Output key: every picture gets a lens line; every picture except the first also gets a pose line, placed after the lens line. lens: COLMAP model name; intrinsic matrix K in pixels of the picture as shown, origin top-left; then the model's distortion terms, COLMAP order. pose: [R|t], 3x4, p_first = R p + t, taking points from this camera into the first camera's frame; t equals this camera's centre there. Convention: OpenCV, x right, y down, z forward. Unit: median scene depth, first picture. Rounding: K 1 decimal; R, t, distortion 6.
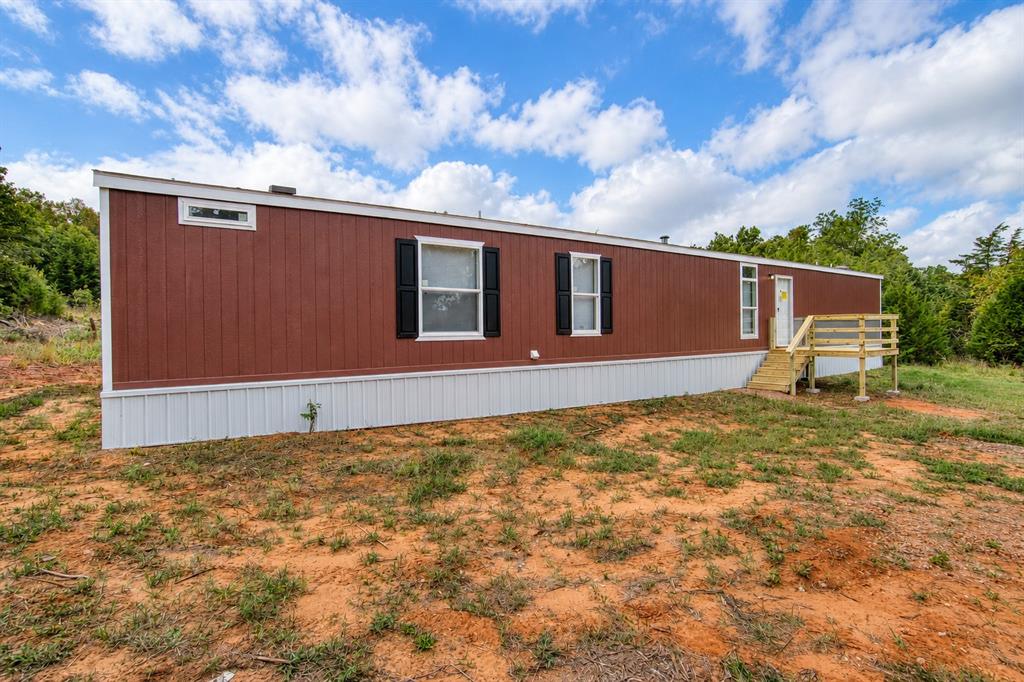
lens RADIAL K [[548.2, 0, 512.0], [0, 548.2, 341.0], [0, 0, 1]] dist [-0.006201, -0.000416]
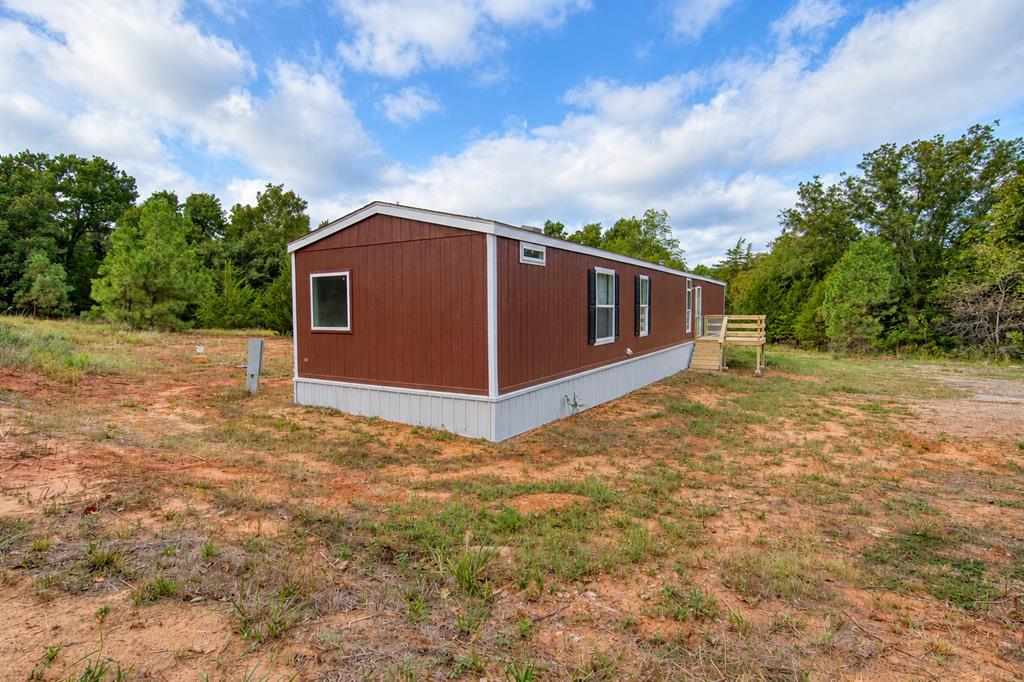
lens RADIAL K [[548.2, 0, 512.0], [0, 548.2, 341.0], [0, 0, 1]] dist [-0.006201, -0.000416]
pose [[0.909773, -0.011399, 0.414949, -0.743569], [-0.008714, 0.998878, 0.046546, -0.058537], [-0.415014, -0.045962, 0.908653, -0.105743]]
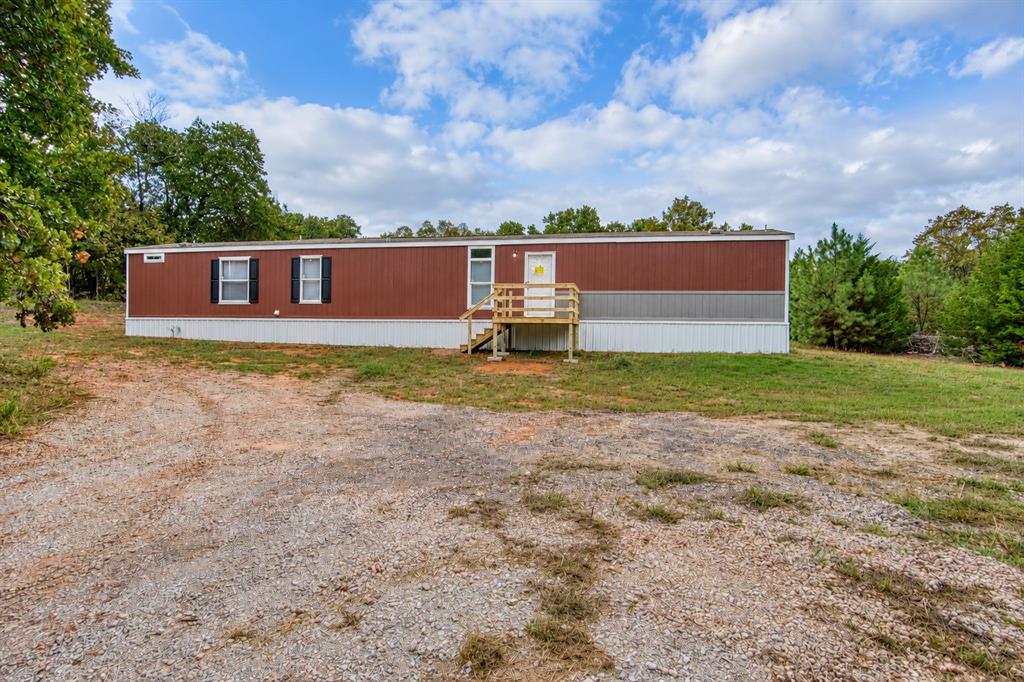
lens RADIAL K [[548.2, 0, 512.0], [0, 548.2, 341.0], [0, 0, 1]] dist [-0.006201, -0.000416]
pose [[0.661400, 0.035601, -0.749188, 1.885766], [-0.031592, 0.999309, 0.019597, 0.056517], [0.749368, 0.010707, 0.662067, 0.342349]]
